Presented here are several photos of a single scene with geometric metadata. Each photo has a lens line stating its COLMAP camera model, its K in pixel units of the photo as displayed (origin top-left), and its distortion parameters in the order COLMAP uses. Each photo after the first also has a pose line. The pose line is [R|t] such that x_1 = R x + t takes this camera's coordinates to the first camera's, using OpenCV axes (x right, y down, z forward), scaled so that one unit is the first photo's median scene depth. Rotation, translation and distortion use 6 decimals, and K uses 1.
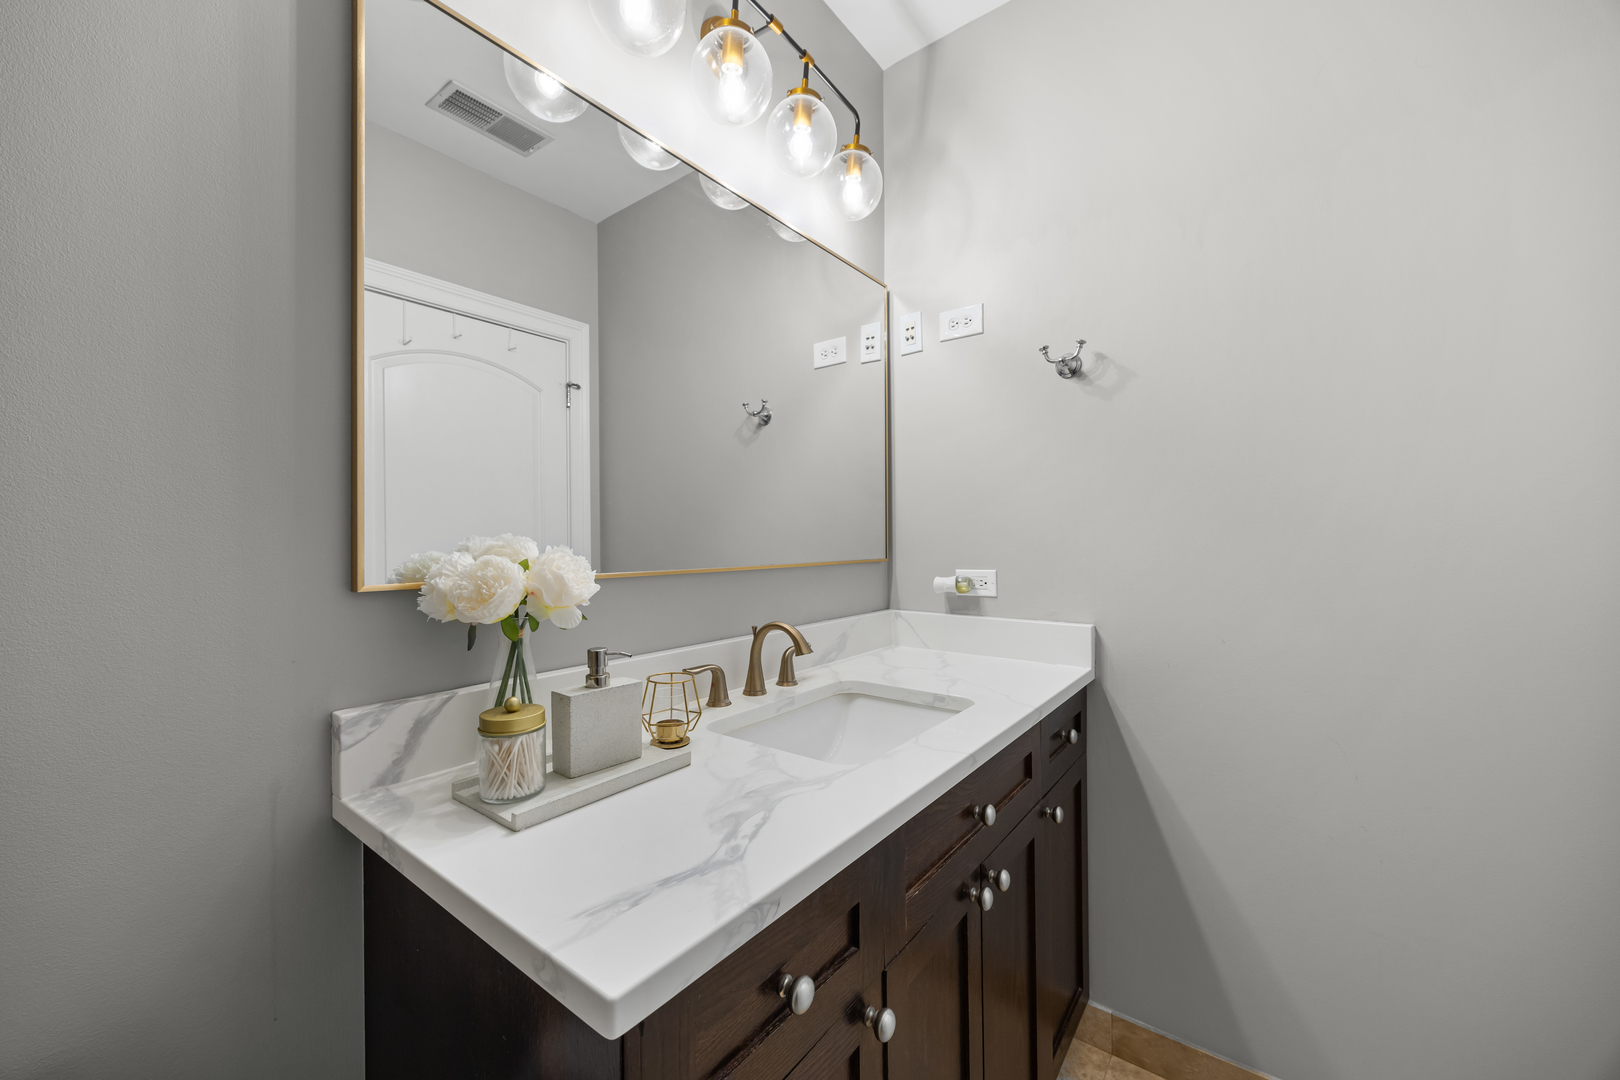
lens RADIAL K [[624.1, 0, 808.2], [0, 624.1, 540.0], [0, 0, 1]] dist [-0.006709, 0.000067]
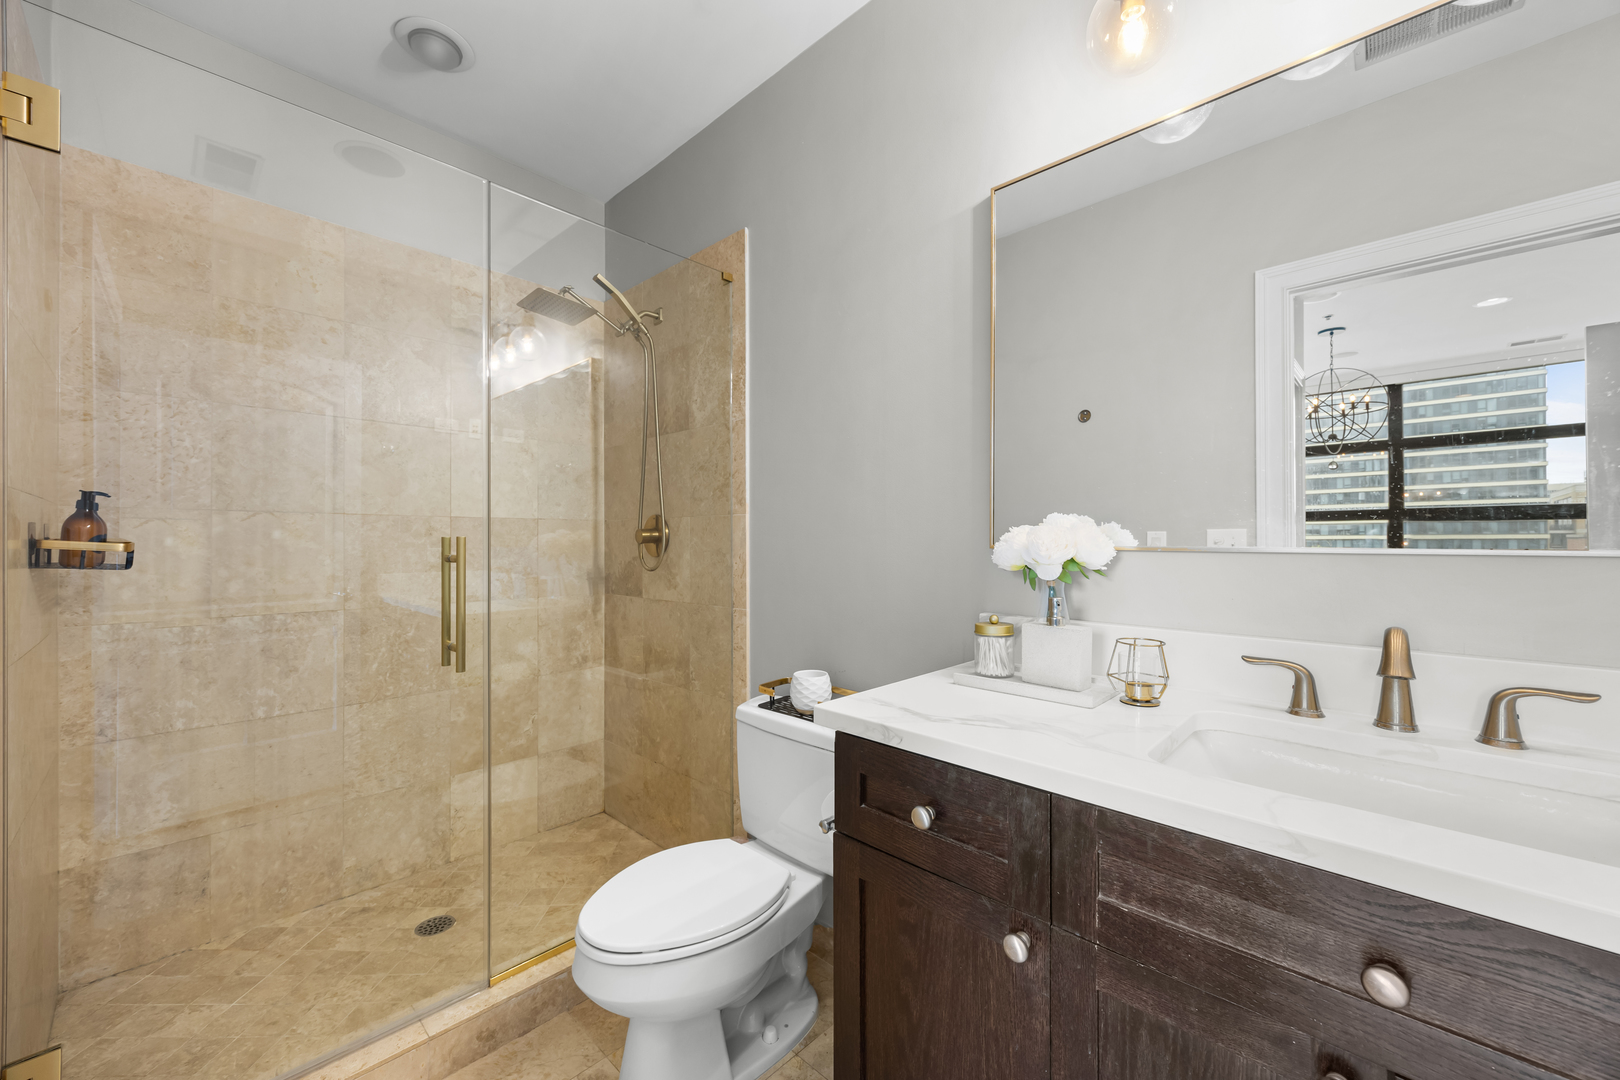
lens RADIAL K [[624.1, 0, 809.5], [0, 624.1, 538.4], [0, 0, 1]] dist [-0.006709, 0.000067]
pose [[-0.115668, 0.002172, -0.993286, 1.274710], [0.000848, 0.999997, 0.002088, 0.048527], [0.993288, -0.000601, -0.115670, 0.762944]]
